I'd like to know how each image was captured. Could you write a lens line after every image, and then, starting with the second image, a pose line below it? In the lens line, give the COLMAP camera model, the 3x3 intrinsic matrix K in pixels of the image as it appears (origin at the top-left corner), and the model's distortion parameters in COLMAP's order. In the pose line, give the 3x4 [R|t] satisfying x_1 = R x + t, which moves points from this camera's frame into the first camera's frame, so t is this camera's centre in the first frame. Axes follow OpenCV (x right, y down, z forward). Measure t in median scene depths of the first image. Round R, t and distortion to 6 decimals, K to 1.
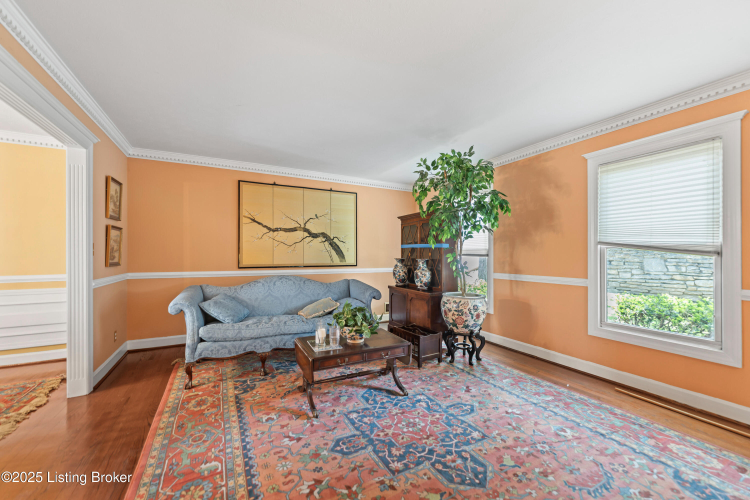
lens RADIAL K [[305.2, 0, 375.1], [0, 305.2, 252.8], [0, 0, 1]] dist [0.002509, 0.001043]
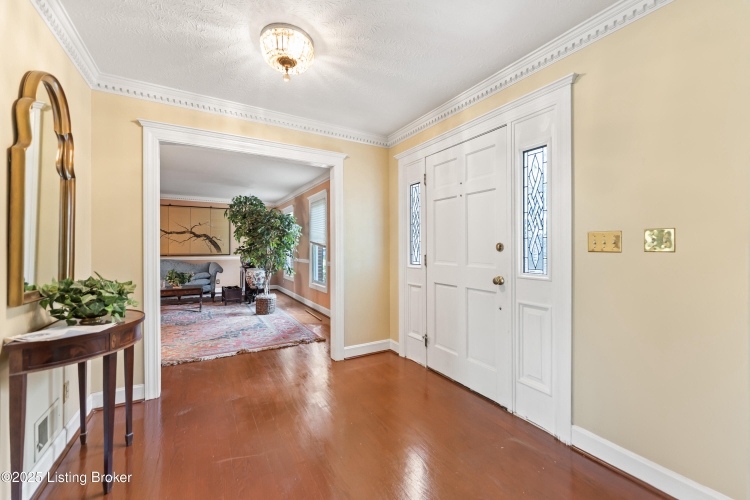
lens RADIAL K [[305.2, 0, 375.6], [0, 305.2, 247.6], [0, 0, 1]] dist [0.002509, 0.001043]
pose [[0.998508, -0.000966, 0.054605, 0.654917], [0.000705, 0.999988, 0.004809, -0.002850], [-0.054609, -0.004764, 0.998496, -0.667812]]
